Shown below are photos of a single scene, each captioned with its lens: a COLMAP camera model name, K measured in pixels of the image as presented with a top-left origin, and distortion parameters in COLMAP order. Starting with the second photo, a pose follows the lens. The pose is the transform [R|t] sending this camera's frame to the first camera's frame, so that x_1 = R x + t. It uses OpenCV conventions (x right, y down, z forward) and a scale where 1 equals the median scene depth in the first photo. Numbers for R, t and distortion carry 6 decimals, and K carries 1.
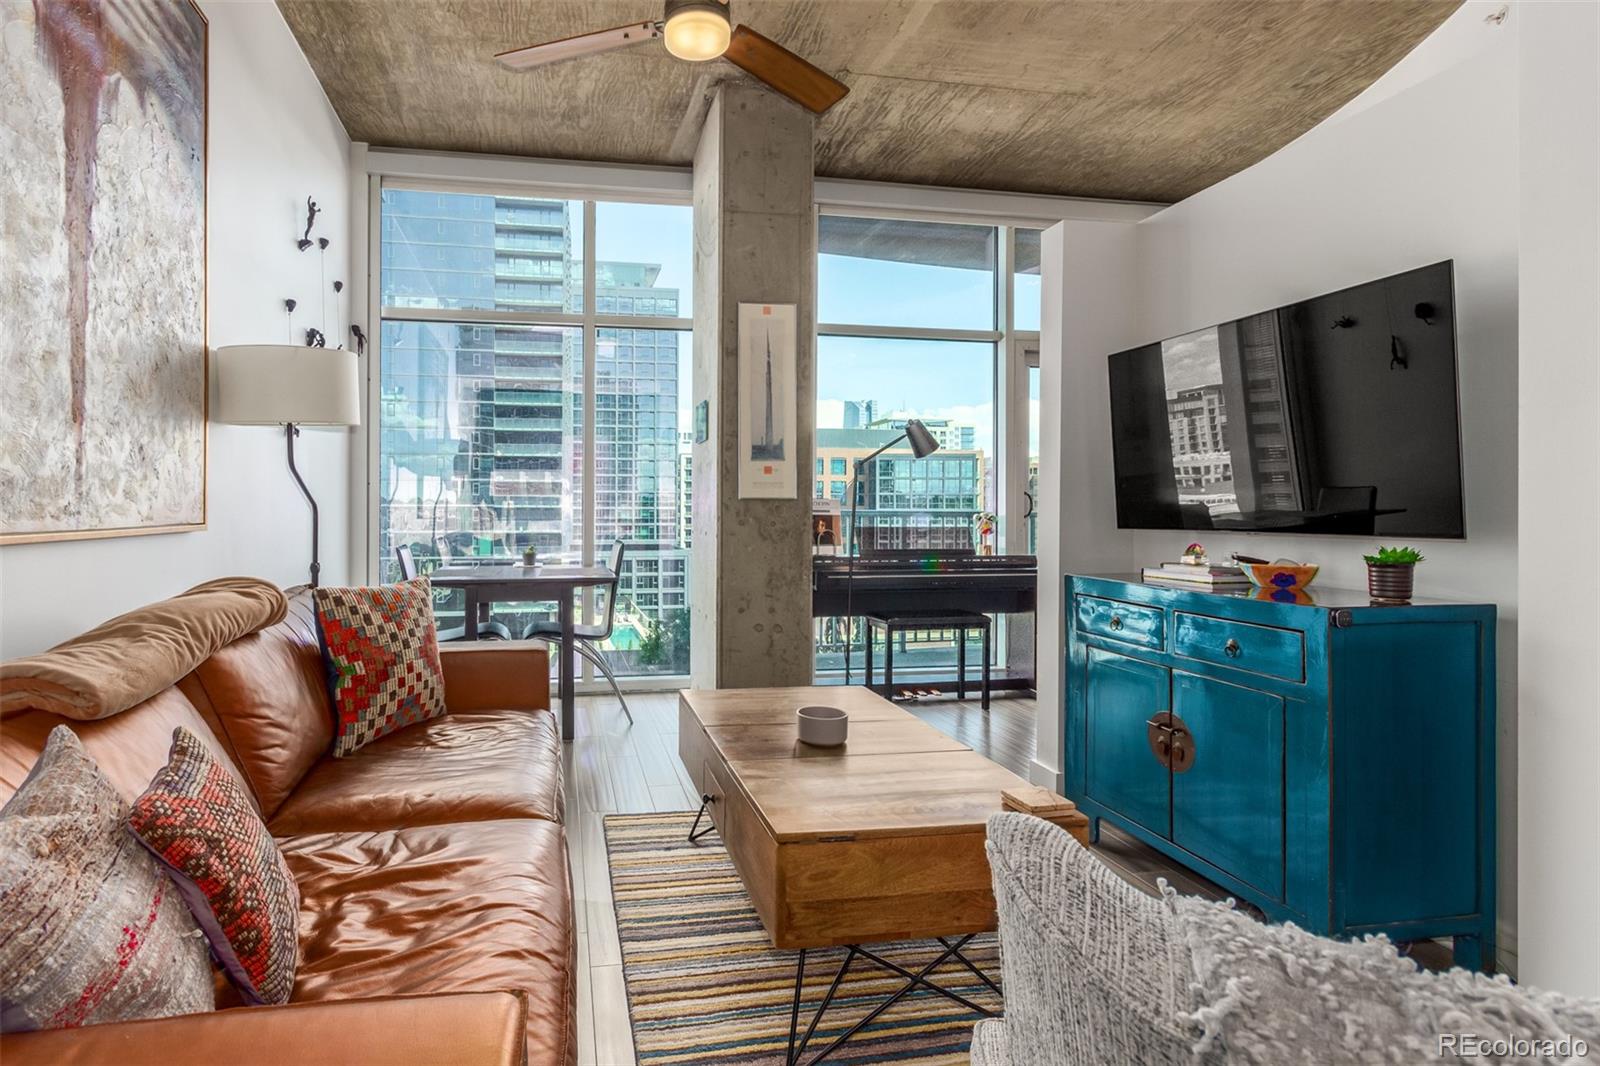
lens RADIAL K [[754.8, 0, 800.2], [0, 754.8, 509.4], [0, 0, 1]] dist [0.013404, 0.000884]
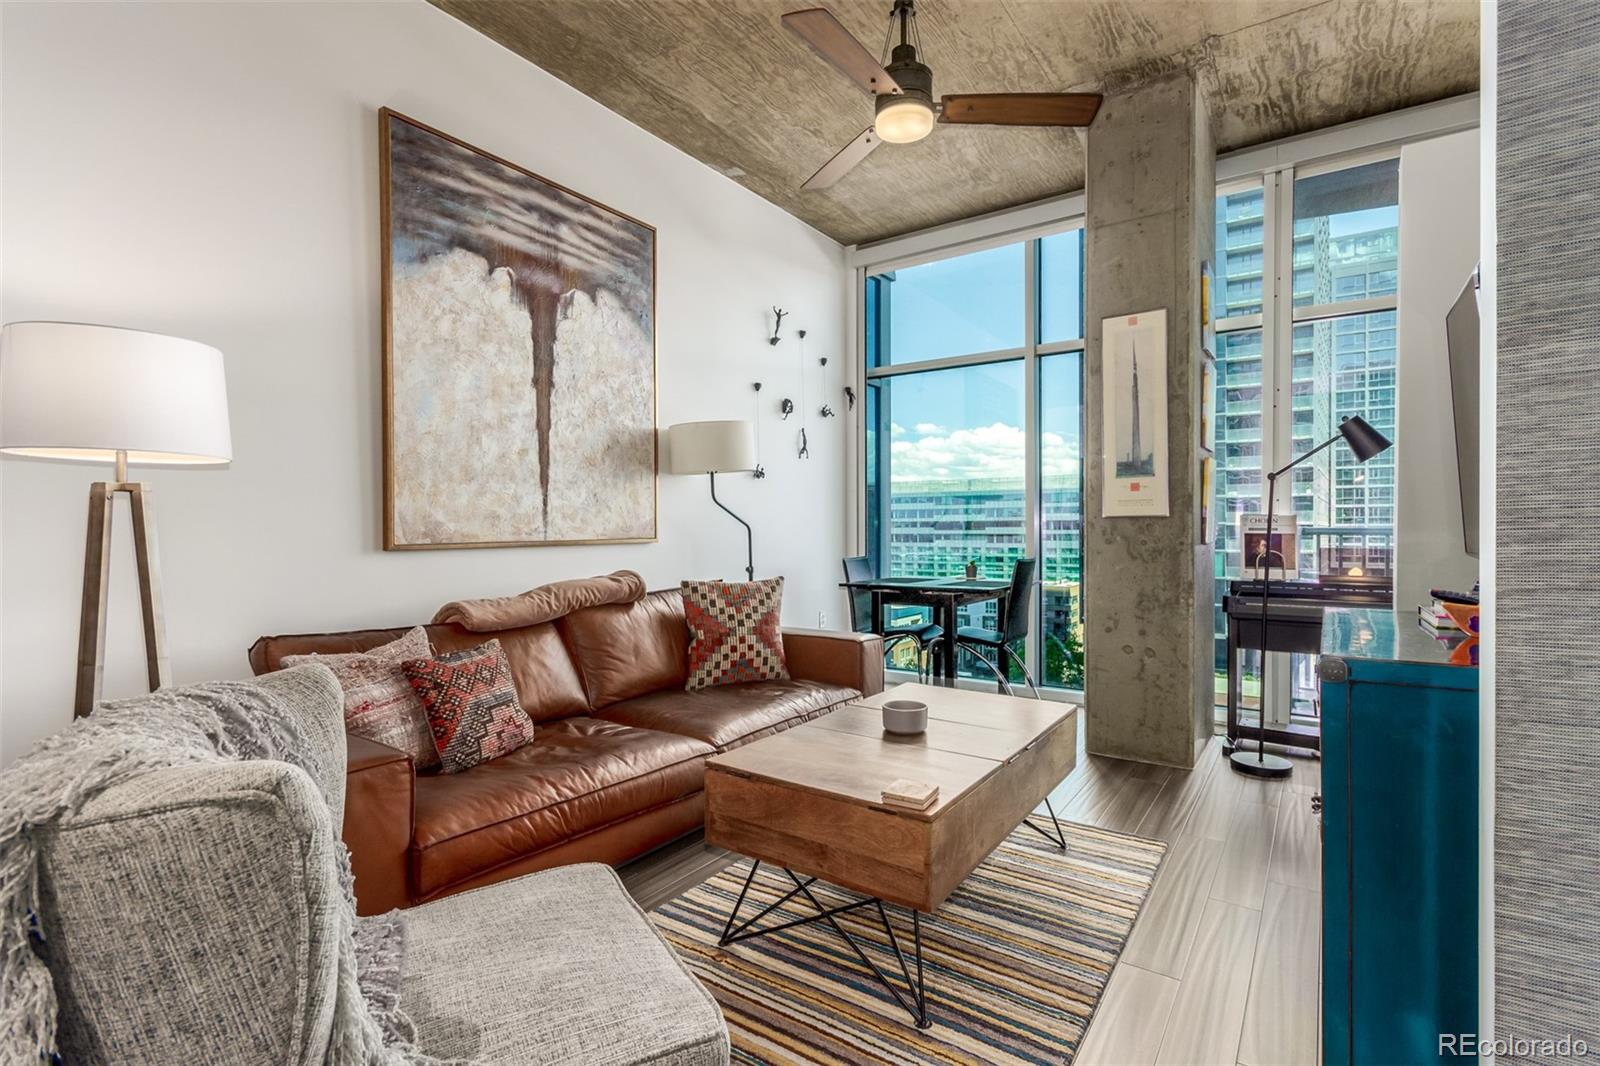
lens RADIAL K [[716.6, 0, 800.0], [0, 716.6, 533.0], [0, 0, 1]] dist [0.002386, 0.000754]
pose [[0.748469, 0.002280, -0.663166, 0.511314], [0.003319, 0.999969, 0.007183, -0.002639], [0.663161, -0.007578, 0.748438, 0.065840]]
